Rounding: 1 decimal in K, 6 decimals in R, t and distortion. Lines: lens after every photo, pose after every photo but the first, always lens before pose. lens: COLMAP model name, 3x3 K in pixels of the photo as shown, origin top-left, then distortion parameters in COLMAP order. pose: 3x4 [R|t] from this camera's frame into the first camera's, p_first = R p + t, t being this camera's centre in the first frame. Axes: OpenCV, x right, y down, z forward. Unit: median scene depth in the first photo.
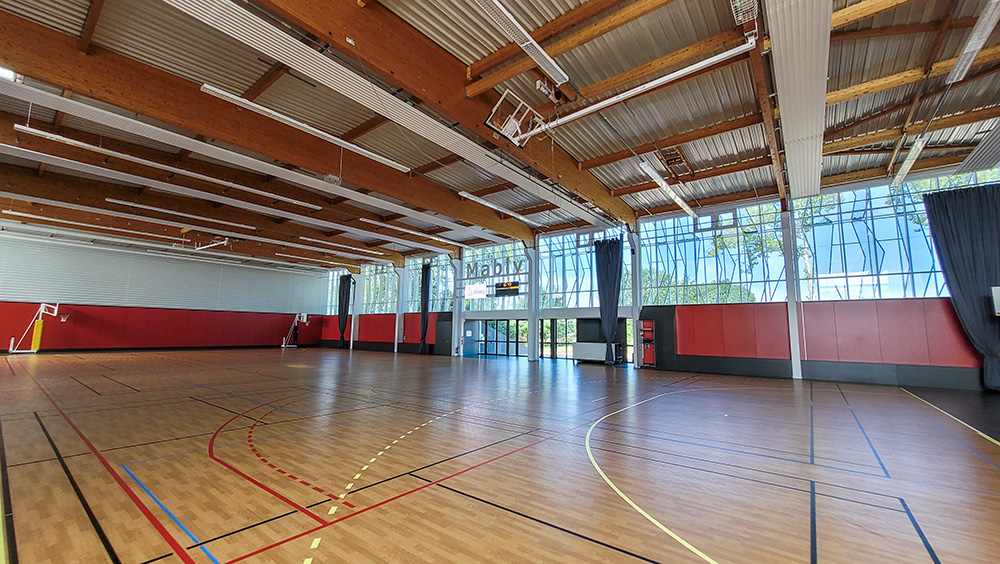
lens RADIAL K [[396.3, 0, 497.1], [0, 396.3, 283.6], [0, 0, 1]] dist [0.003646, 0.000010]
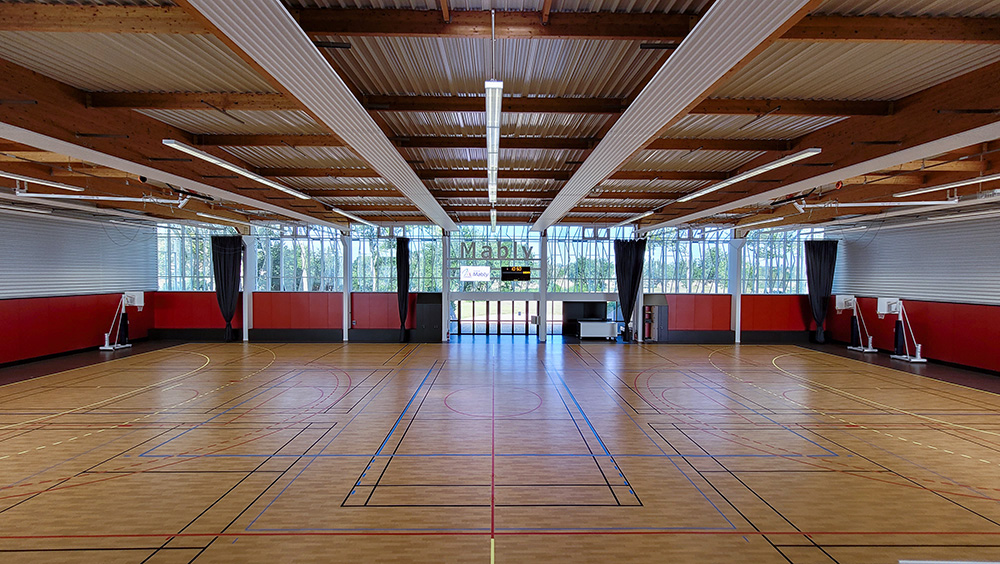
lens RADIAL K [[396.3, 0, 497.1], [0, 396.3, 283.6], [0, 0, 1]] dist [0.003646, 0.000010]
pose [[0.777225, -0.026333, 0.628671, -0.637393], [-0.071755, 0.988897, 0.130133, -0.087274], [-0.625118, -0.146252, 0.766706, 0.242092]]
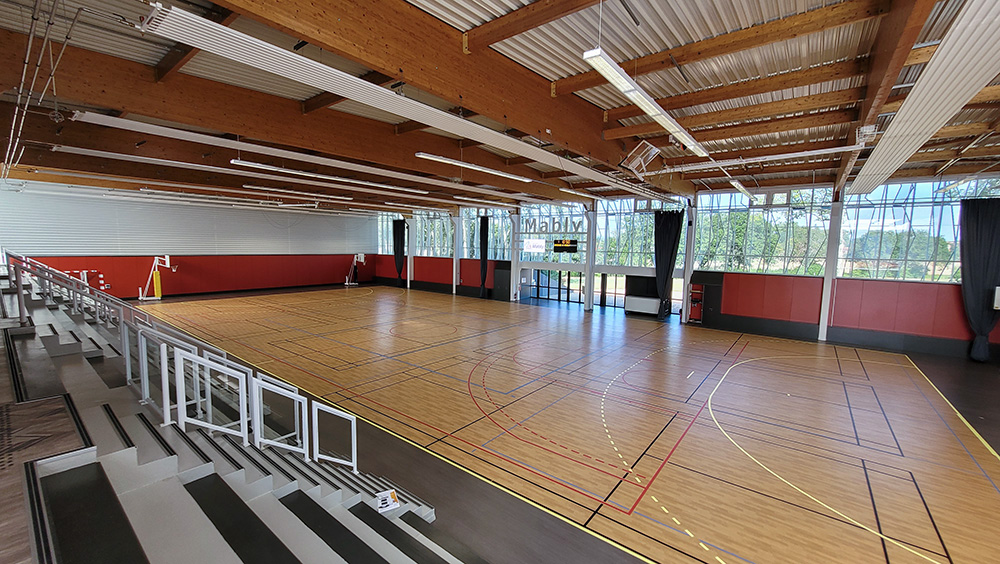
lens RADIAL K [[396.3, 0, 497.1], [0, 396.3, 283.6], [0, 0, 1]] dist [0.003646, 0.000010]
pose [[0.999978, 0.006043, -0.002587, -0.160978], [-0.005330, 0.975763, 0.218763, -0.123603], [0.003846, -0.218745, 0.975775, -0.113089]]
